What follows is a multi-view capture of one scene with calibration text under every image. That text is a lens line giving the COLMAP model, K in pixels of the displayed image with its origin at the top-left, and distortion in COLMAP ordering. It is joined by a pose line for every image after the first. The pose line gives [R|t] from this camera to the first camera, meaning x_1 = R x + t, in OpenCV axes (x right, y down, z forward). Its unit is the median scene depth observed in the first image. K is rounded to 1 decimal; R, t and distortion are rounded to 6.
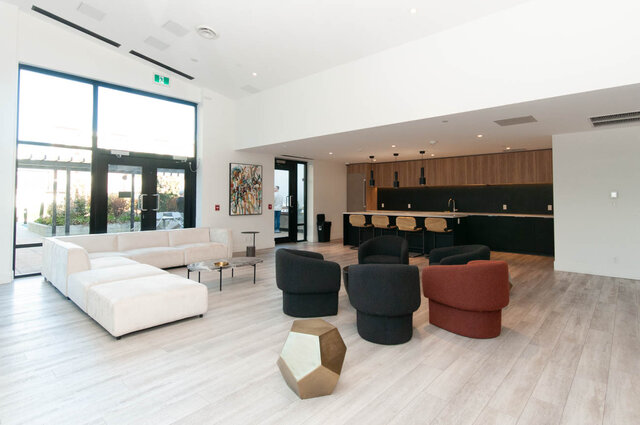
lens RADIAL K [[338.4, 0, 319.7], [0, 338.4, 193.5], [0, 0, 1]] dist [0.000390, 0.000034]
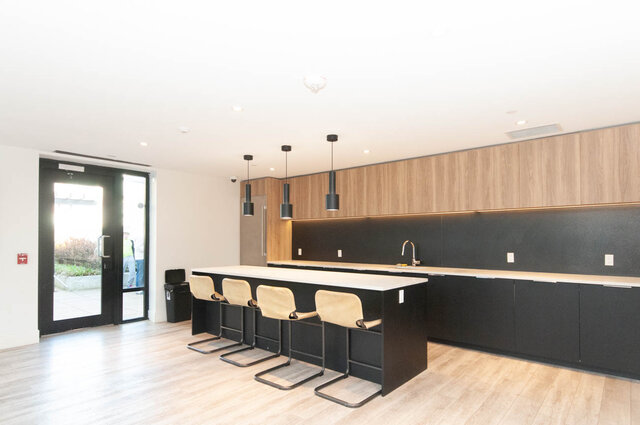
lens RADIAL K [[342.6, 0, 330.9], [0, 342.6, 239.7], [0, 0, 1]] dist [-0.001338, -0.000032]
pose [[0.999307, -0.002189, 0.037168, 0.269722], [0.001645, 0.999891, 0.014679, 0.006925], [-0.037196, -0.014608, 0.999201, 0.516225]]
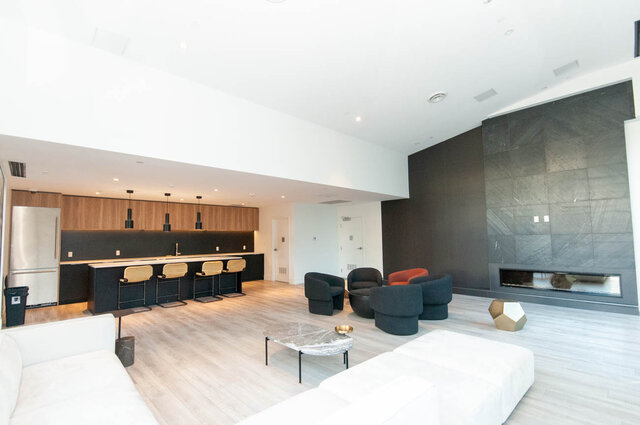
lens RADIAL K [[307.5, 0, 320.0], [0, 307.5, 212.5], [0, 0, 1]] dist [0.002954, 0.000055]
pose [[0.083091, 0.088501, 0.992604, -0.549926], [0.003880, 0.996012, -0.089130, 0.007226], [-0.996534, 0.011258, 0.082416, 0.529802]]
